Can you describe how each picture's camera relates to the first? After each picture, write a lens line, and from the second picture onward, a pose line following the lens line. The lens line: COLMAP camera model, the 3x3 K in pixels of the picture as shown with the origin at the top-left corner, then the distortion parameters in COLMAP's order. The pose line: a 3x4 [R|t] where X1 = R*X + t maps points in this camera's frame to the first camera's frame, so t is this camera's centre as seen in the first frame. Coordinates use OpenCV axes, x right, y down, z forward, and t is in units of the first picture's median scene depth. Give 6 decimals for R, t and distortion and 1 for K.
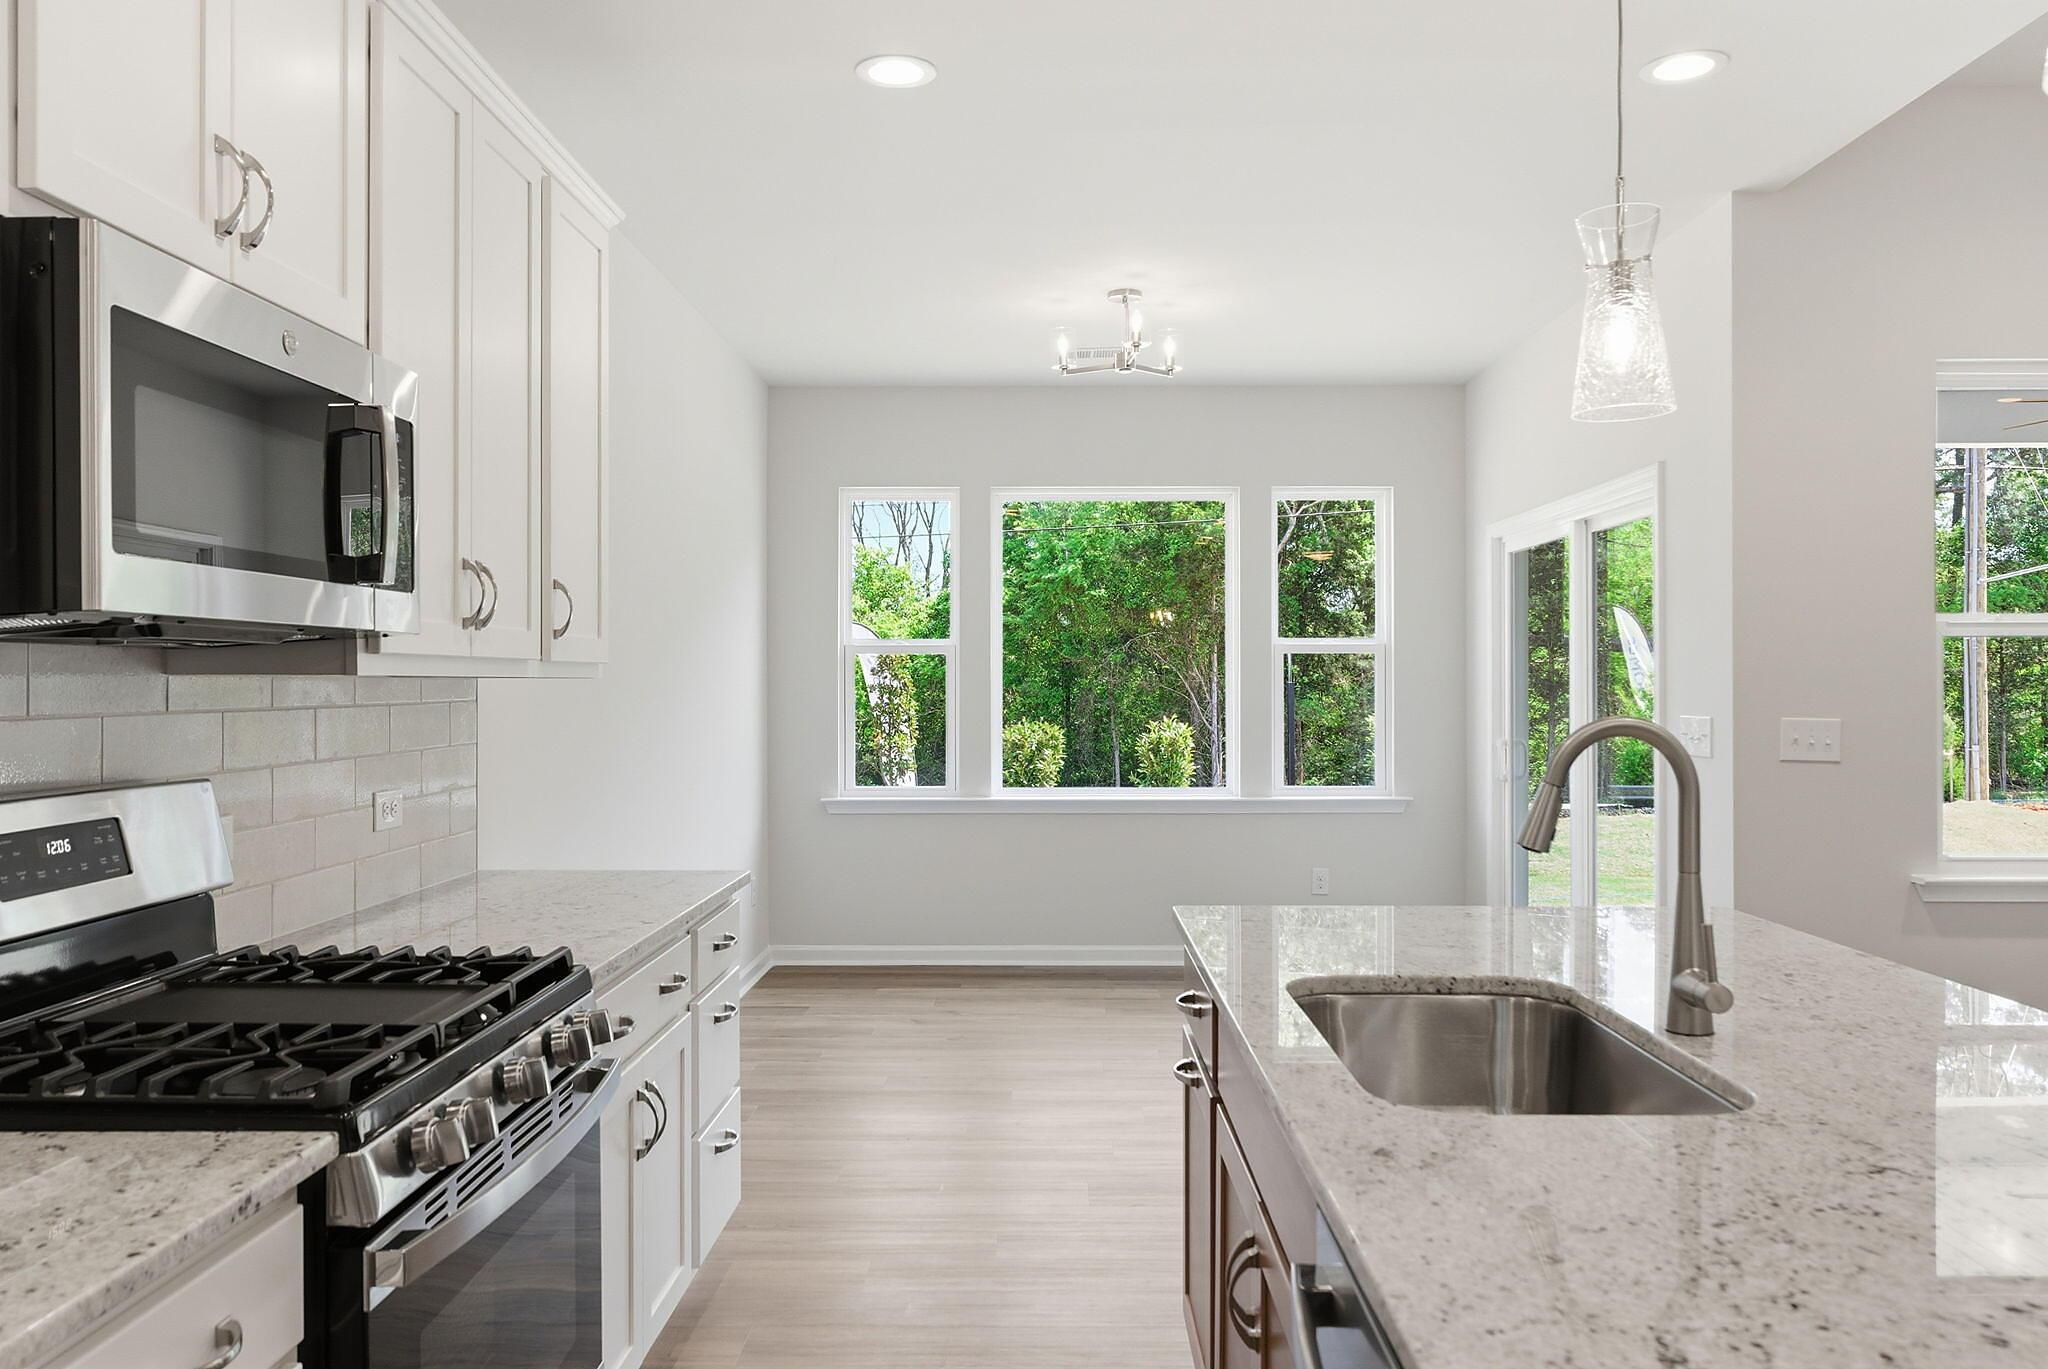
lens RADIAL K [[1476.6, 0, 1033.8], [0, 1476.6, 678.7], [0, 0, 1]] dist [0.008001, 0.004434]
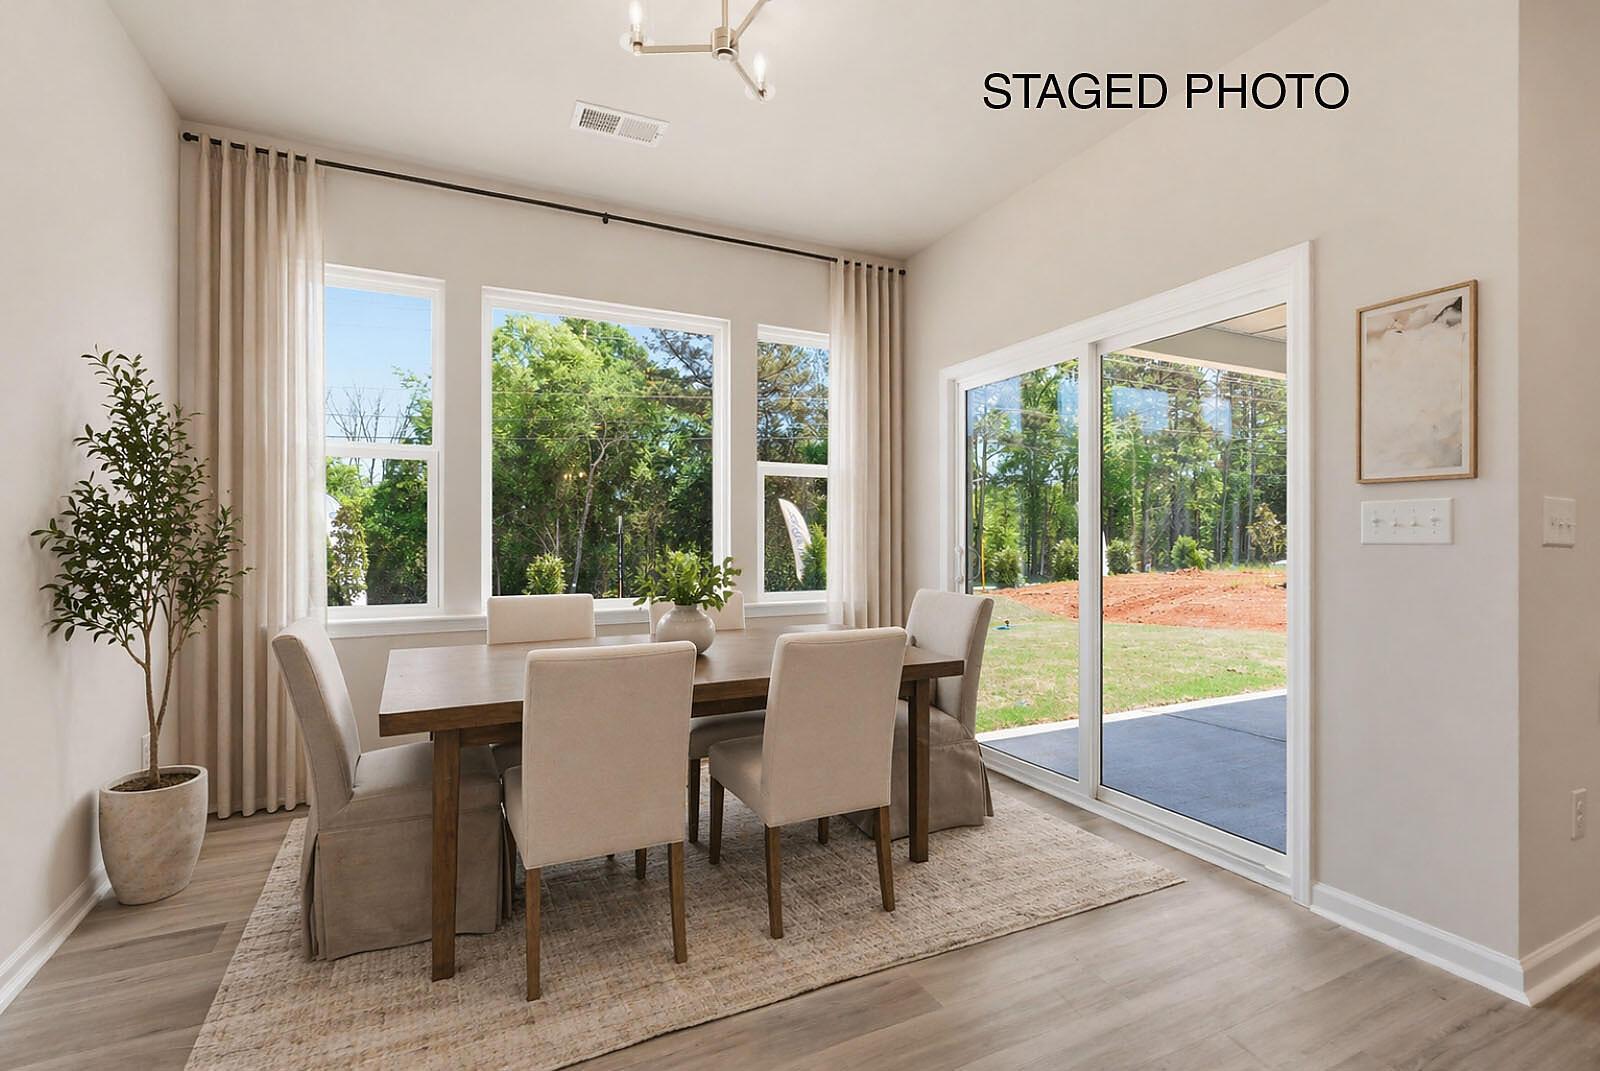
lens RADIAL K [[723.3, 0, 811.9], [0, 723.3, 544.0], [0, 0, 1]] dist [-0.002875, 0.000545]
pose [[0.887966, -0.001345, 0.459907, -0.018674], [-0.001808, 0.999978, 0.006415, 0.010935], [-0.459906, -0.006527, 0.887944, 0.167628]]
